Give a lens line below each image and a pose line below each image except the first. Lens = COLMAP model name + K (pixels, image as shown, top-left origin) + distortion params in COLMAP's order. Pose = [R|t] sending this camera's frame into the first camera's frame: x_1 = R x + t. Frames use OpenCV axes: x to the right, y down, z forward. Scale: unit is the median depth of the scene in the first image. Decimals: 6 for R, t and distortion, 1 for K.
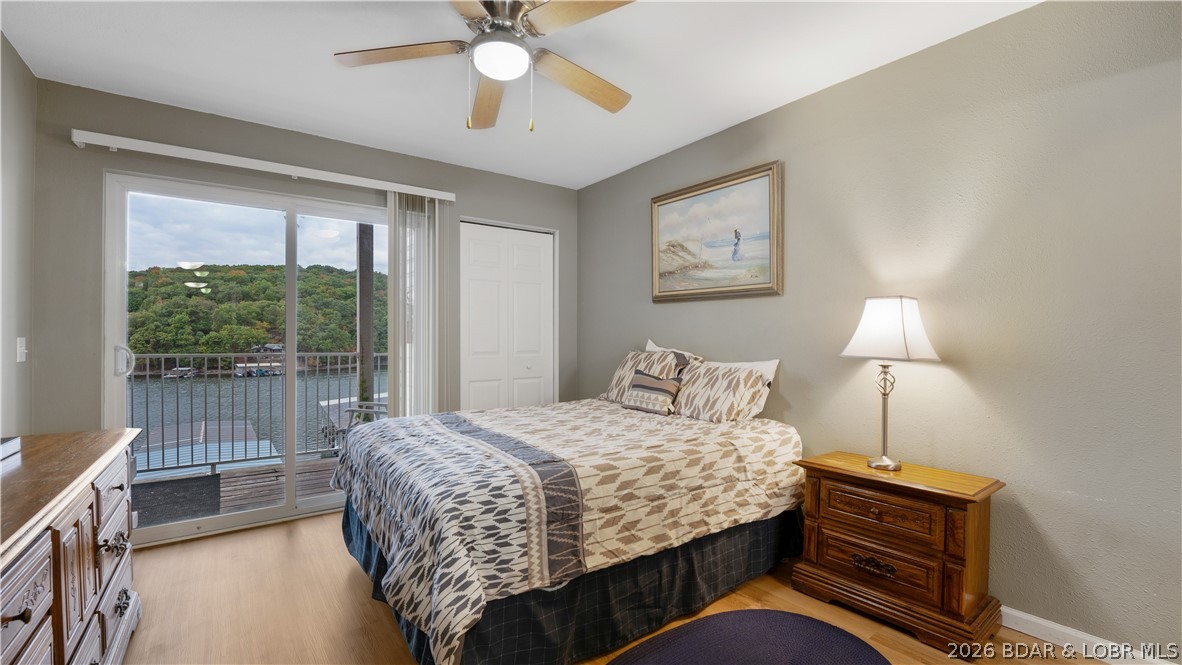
lens RADIAL K [[508.0, 0, 584.7], [0, 508.0, 335.1], [0, 0, 1]] dist [-0.000637, -0.000177]
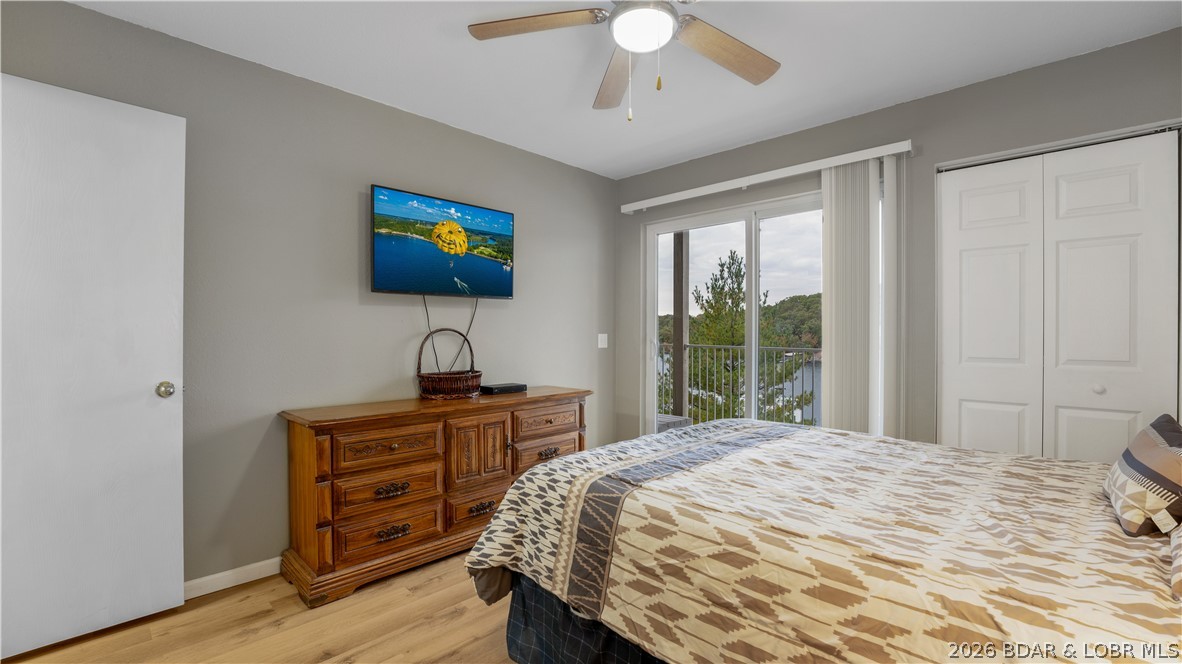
lens RADIAL K [[508.0, 0, 587.0], [0, 508.0, 334.6], [0, 0, 1]] dist [-0.000637, -0.000177]
pose [[0.155611, 0.009066, -0.987777, 0.707960], [-0.000212, 0.999958, 0.009145, -0.004585], [0.987818, -0.001214, 0.155606, 0.746661]]
